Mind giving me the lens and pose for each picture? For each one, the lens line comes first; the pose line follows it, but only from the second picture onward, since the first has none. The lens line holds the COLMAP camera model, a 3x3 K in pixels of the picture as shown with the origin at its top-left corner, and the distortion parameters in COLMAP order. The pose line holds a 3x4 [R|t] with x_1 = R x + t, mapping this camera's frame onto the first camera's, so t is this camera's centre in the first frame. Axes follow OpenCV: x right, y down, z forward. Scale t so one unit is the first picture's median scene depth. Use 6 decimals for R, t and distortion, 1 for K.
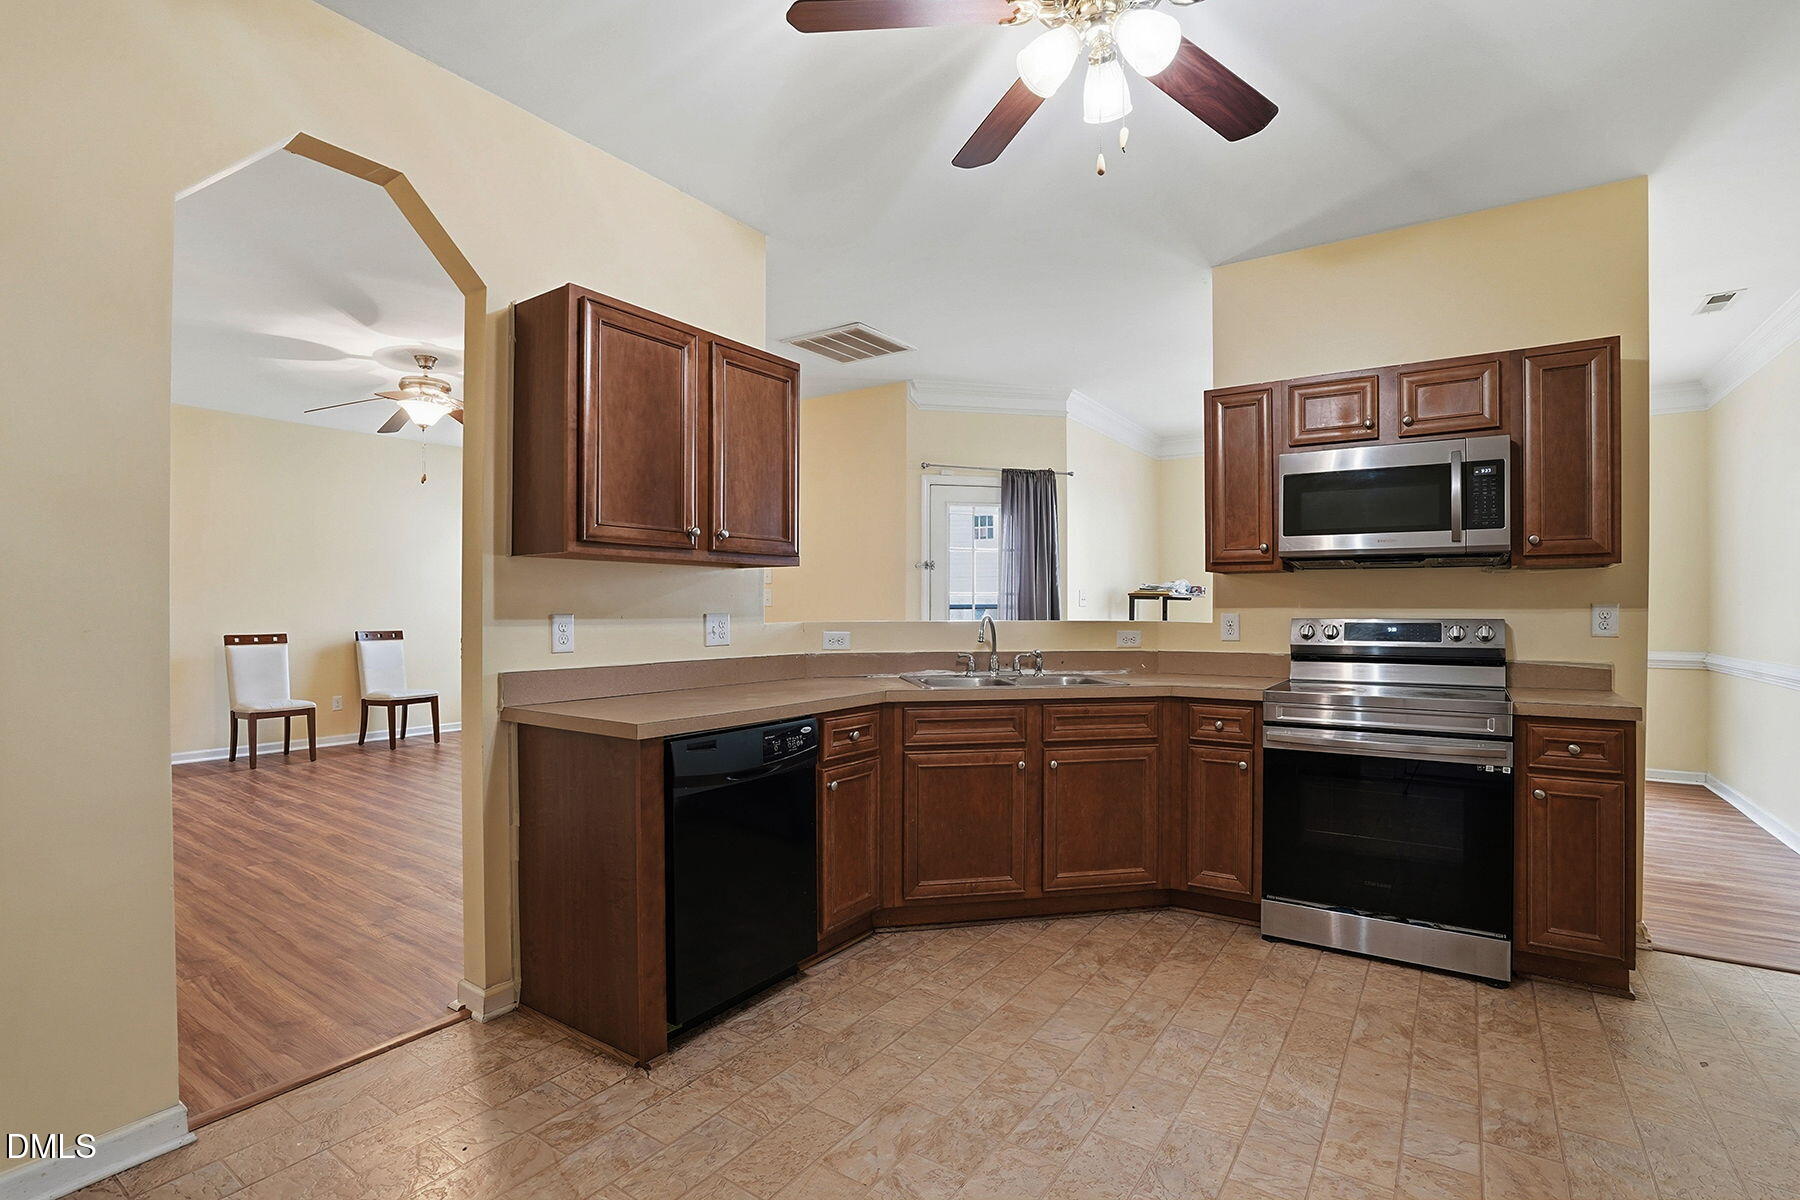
lens RADIAL K [[832.3, 0, 892.5], [0, 832.3, 603.5], [0, 0, 1]] dist [-0.034239, 0.001039]
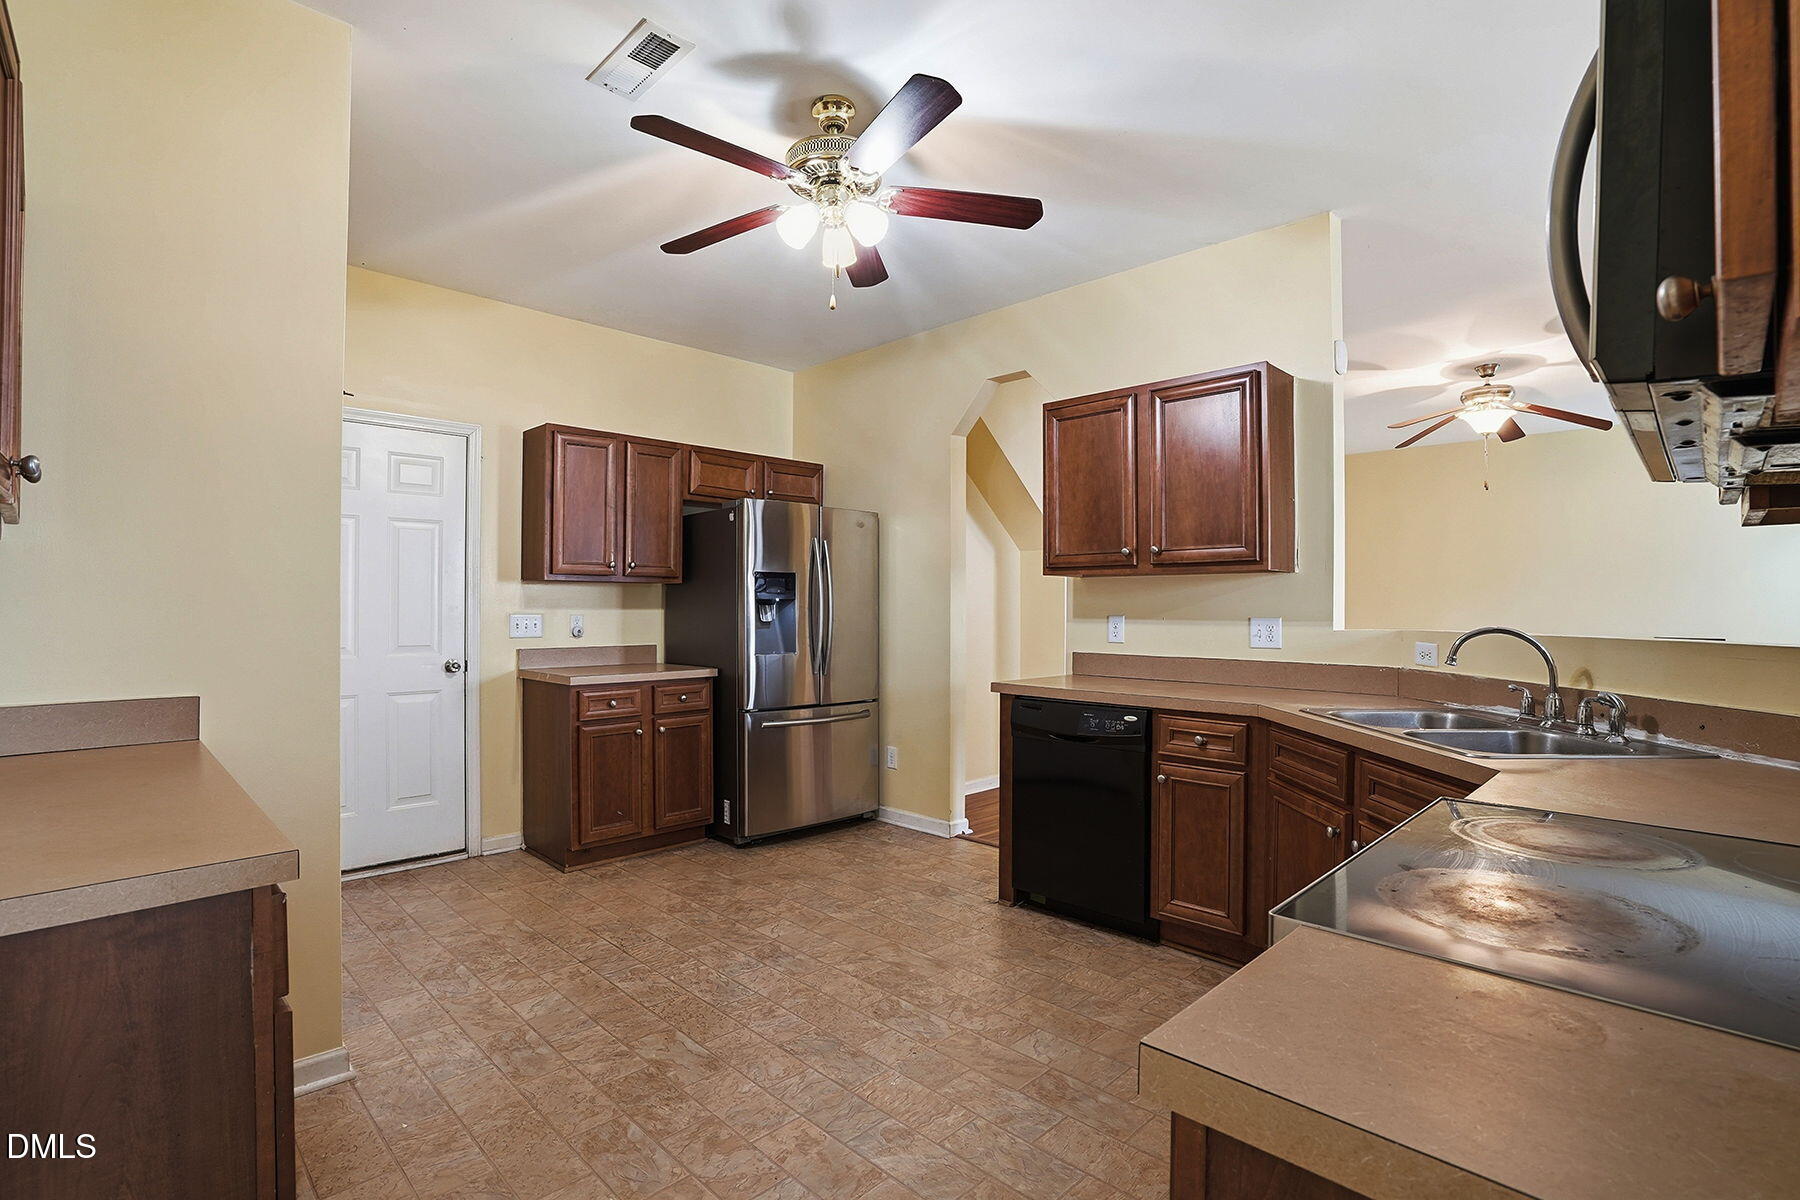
lens RADIAL K [[851.4, 0, 909.9], [0, 851.4, 588.0], [0, 0, 1]] dist [-0.054050, 0.010227]
pose [[-0.167276, -0.024708, -0.985601, 0.969299], [0.001415, 0.999679, -0.025301, 0.002031], [0.985909, -0.005627, -0.167187, 0.794589]]
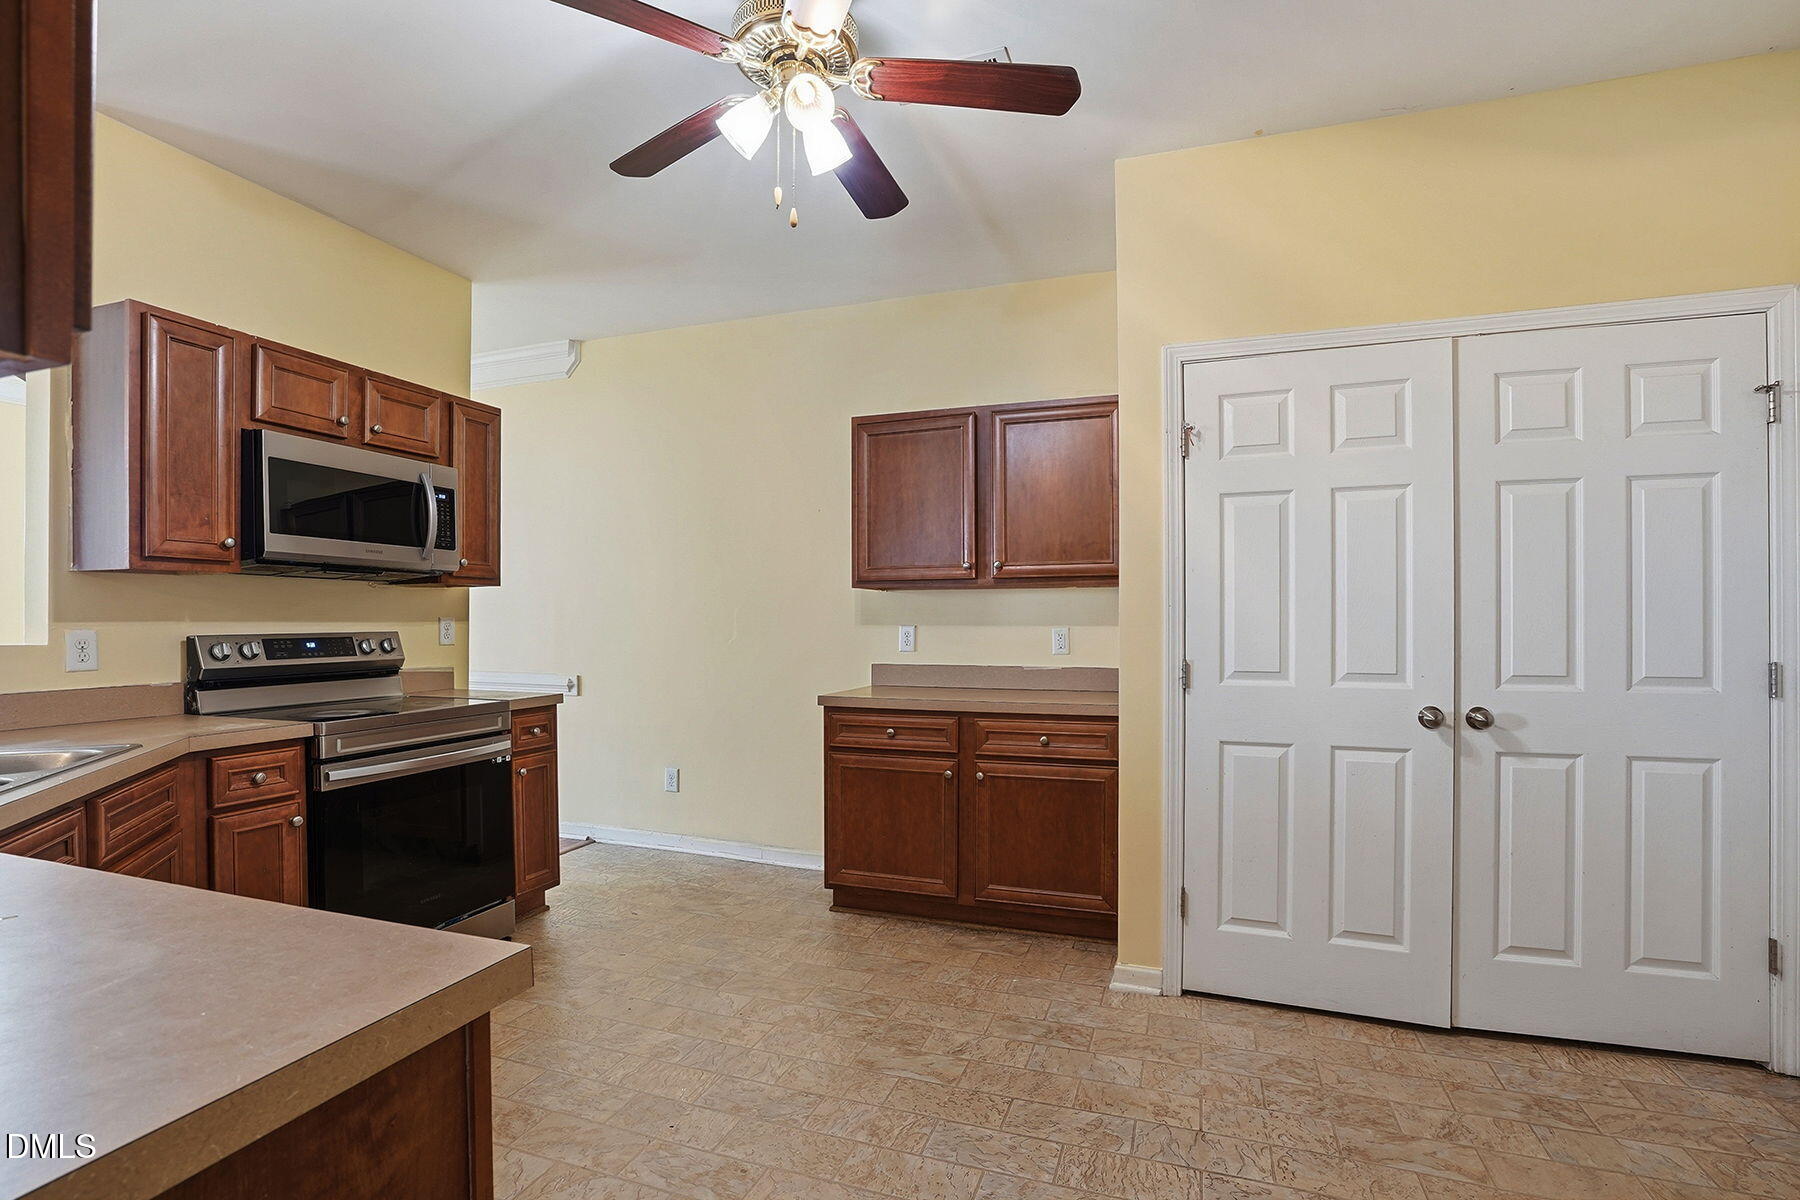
lens RADIAL K [[842.5, 0, 900.7], [0, 842.5, 622.2], [0, 0, 1]] dist [-0.047326, 0.010300]
pose [[-0.257471, -0.002675, 0.966282, -0.495327], [-0.005761, 0.999983, 0.001233, 0.001401], [-0.966269, -0.005249, -0.257482, 0.662638]]
